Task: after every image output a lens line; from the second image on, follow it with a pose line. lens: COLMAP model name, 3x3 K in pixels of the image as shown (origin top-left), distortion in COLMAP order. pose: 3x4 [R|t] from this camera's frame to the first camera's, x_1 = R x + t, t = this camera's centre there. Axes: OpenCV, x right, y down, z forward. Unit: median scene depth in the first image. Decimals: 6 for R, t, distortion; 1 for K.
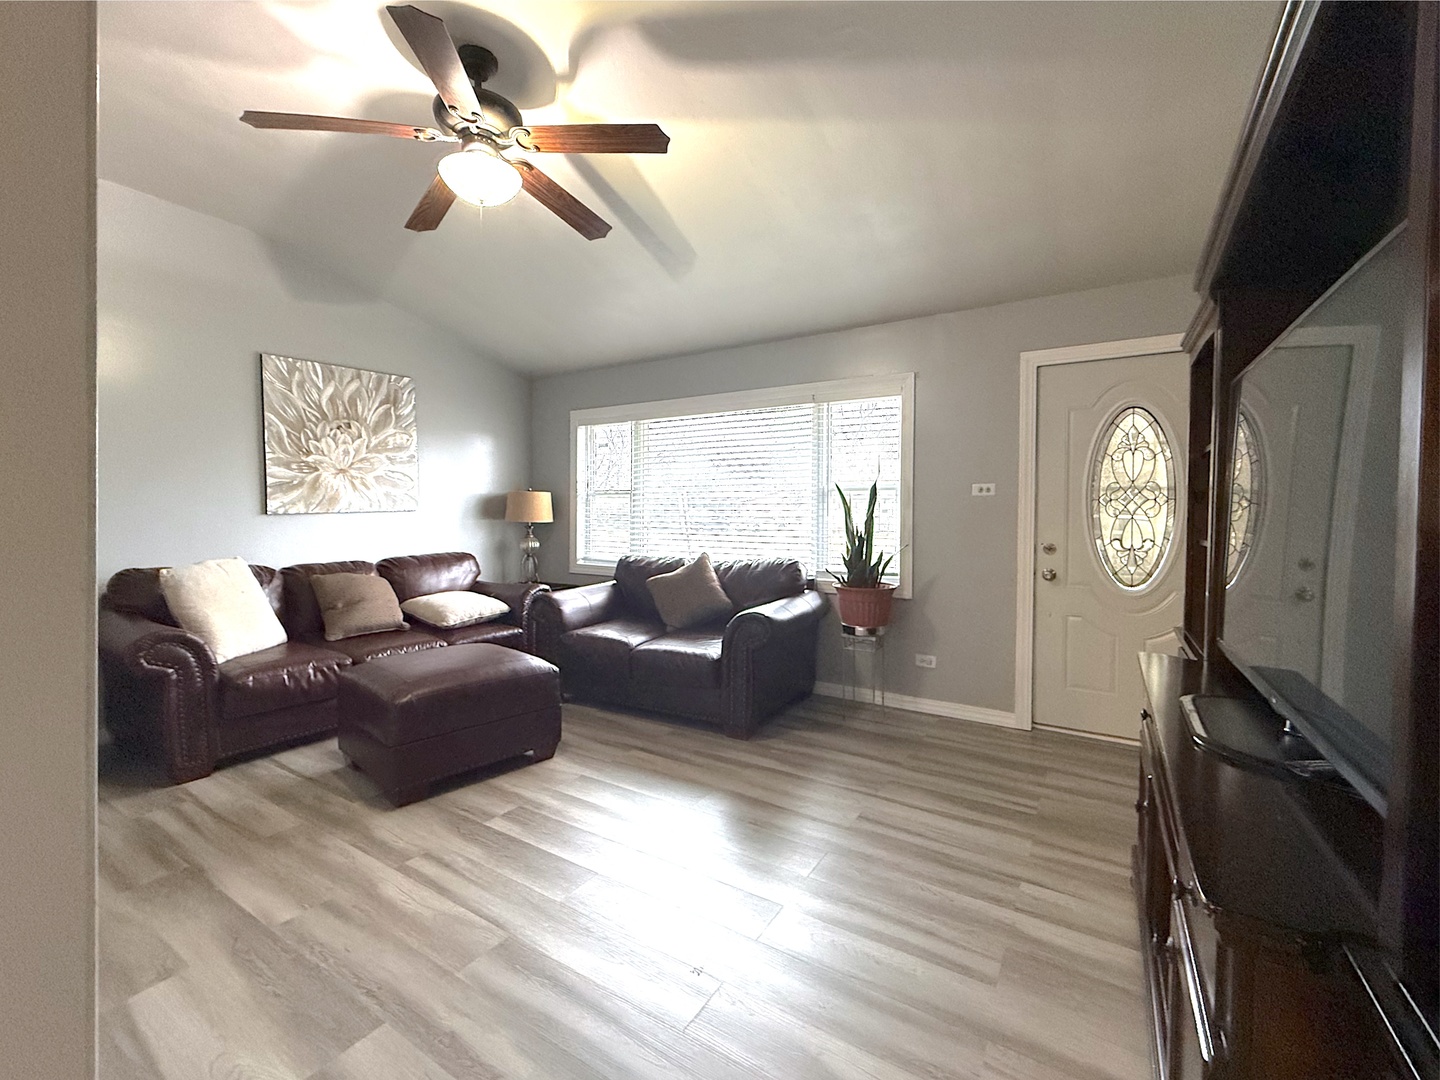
lens RADIAL K [[616.9, 0, 719.4], [0, 616.9, 524.4], [0, 0, 1]] dist [0.002462, -0.000041]
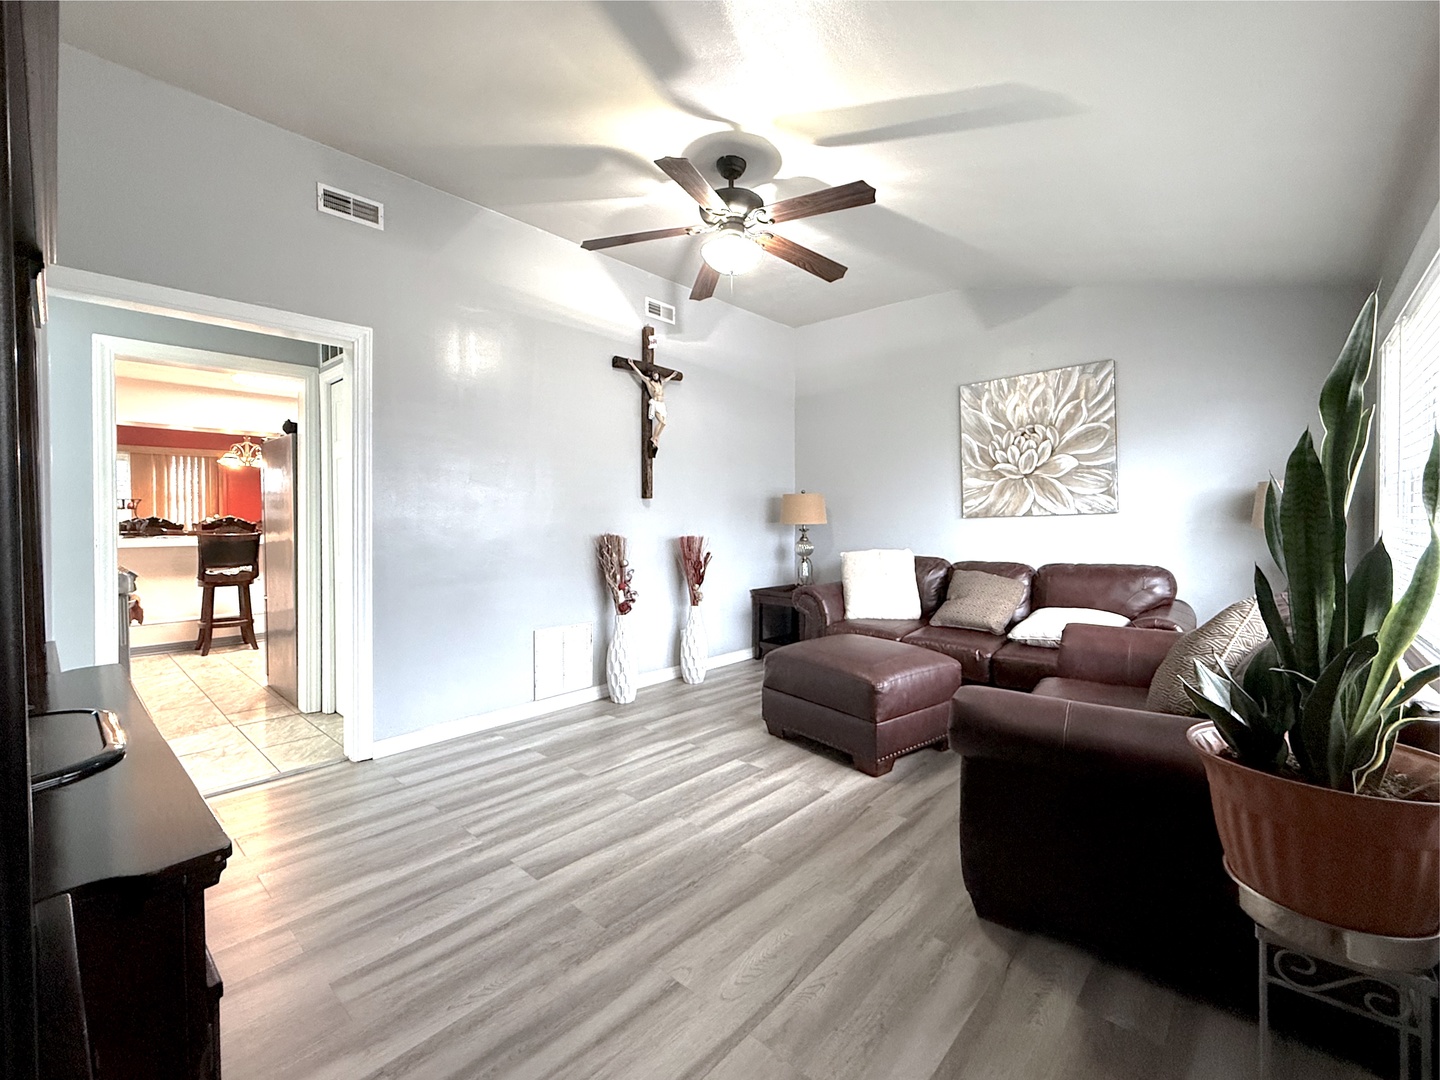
lens RADIAL K [[616.9, 0, 719.1], [0, 616.9, 529.5], [0, 0, 1]] dist [0.002462, -0.000041]
pose [[-0.172684, 0.016156, -0.984845, 0.689820], [-0.017170, 0.999664, 0.019410, -0.010829], [0.984828, 0.020262, -0.172349, 0.932247]]
